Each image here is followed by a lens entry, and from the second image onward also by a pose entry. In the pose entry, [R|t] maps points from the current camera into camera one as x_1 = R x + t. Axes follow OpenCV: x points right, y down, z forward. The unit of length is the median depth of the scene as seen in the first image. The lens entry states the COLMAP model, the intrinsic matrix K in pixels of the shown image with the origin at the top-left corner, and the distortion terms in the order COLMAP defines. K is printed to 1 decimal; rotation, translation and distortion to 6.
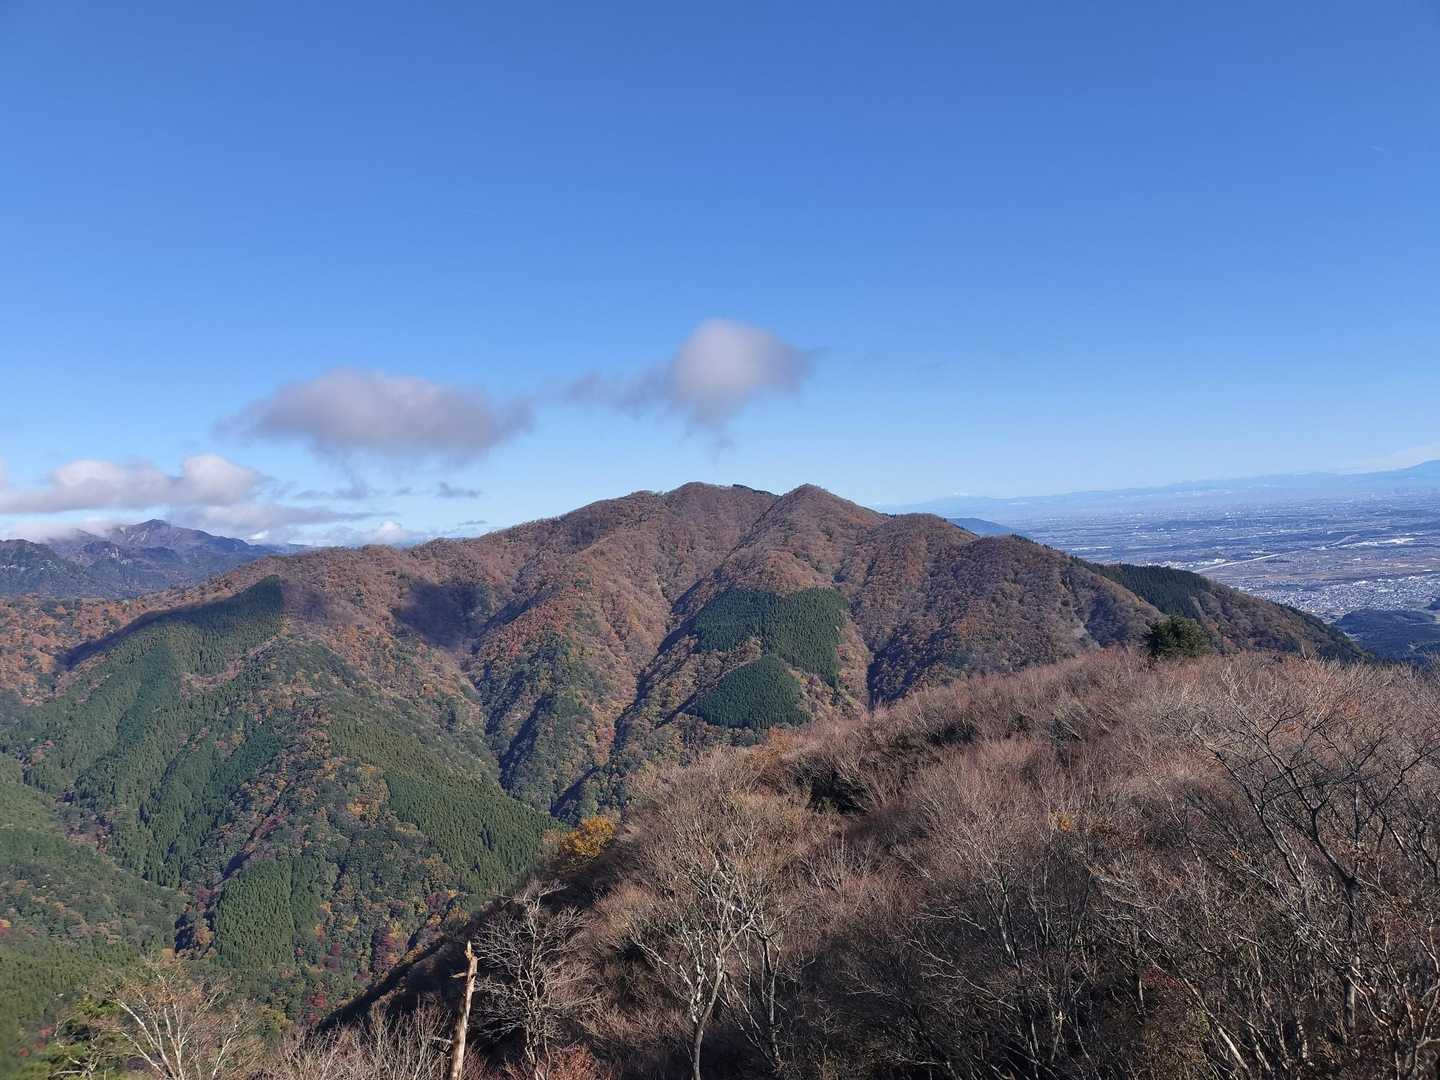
lens RADIAL K [[1061.7, 0, 719.1], [0, 1061.7, 515.5], [0, 0, 1]] dist [0.081685, -0.122942]
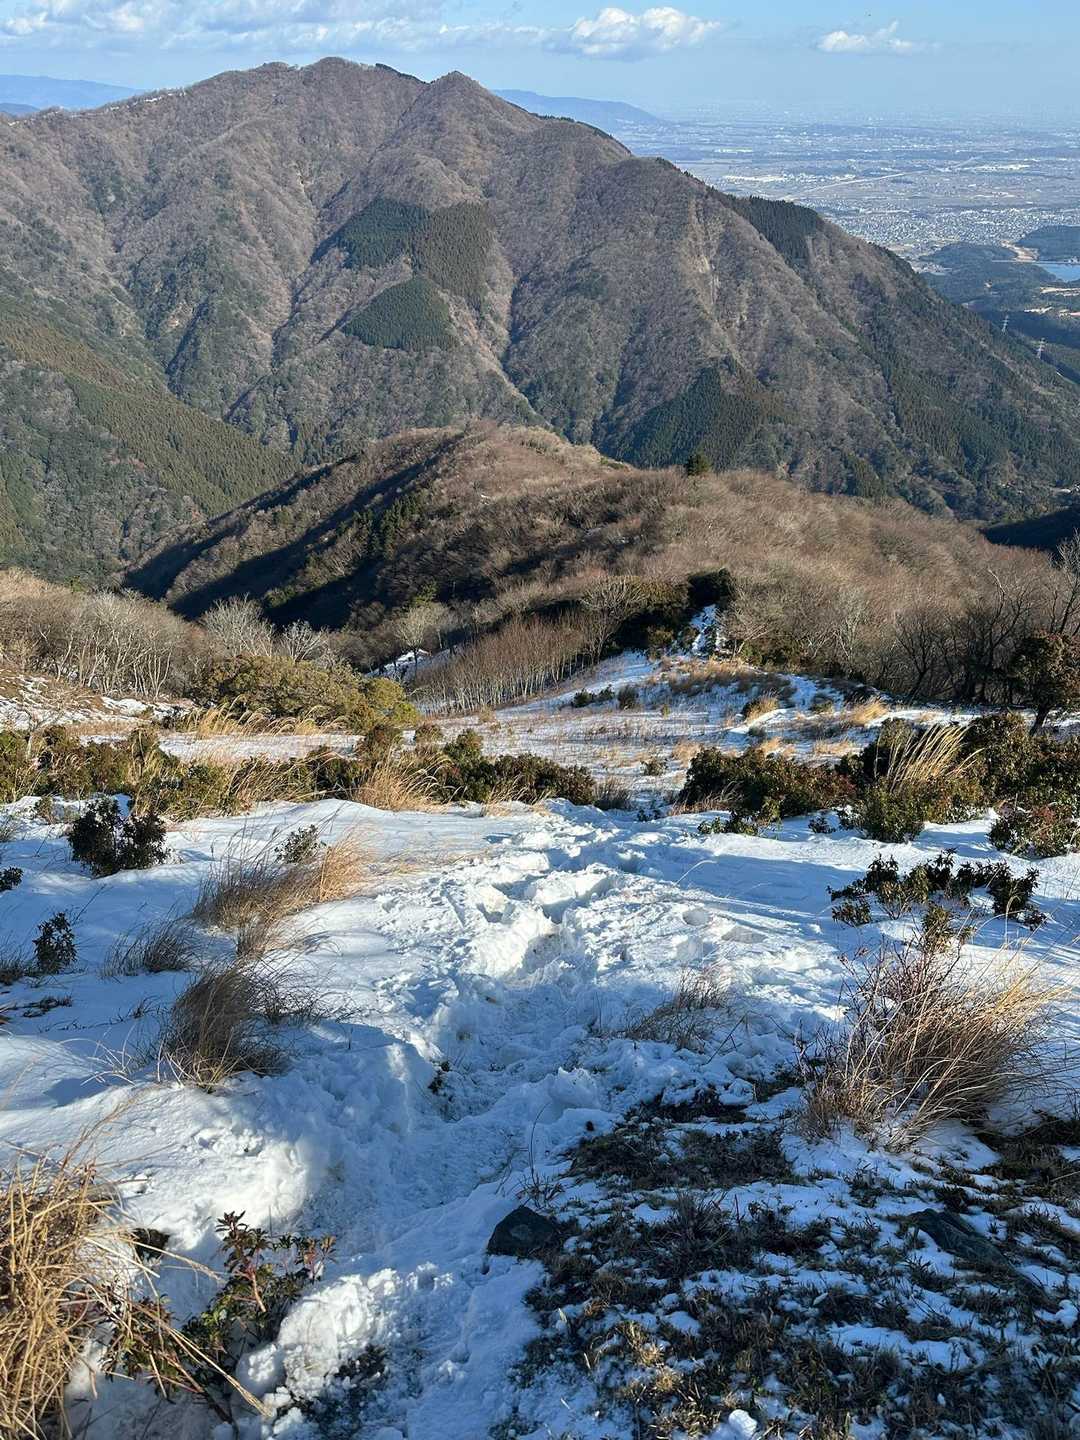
lens RADIAL K [[1061.7, 0, 540.0], [0, 1061.7, 720.0], [0, 0, 1]] dist [0.081685, -0.122942]
pose [[0.981968, -0.018119, 0.188176, -0.042302], [-0.084749, 0.847577, 0.523862, -0.060208], [-0.168985, -0.530363, 0.830758, -0.128936]]
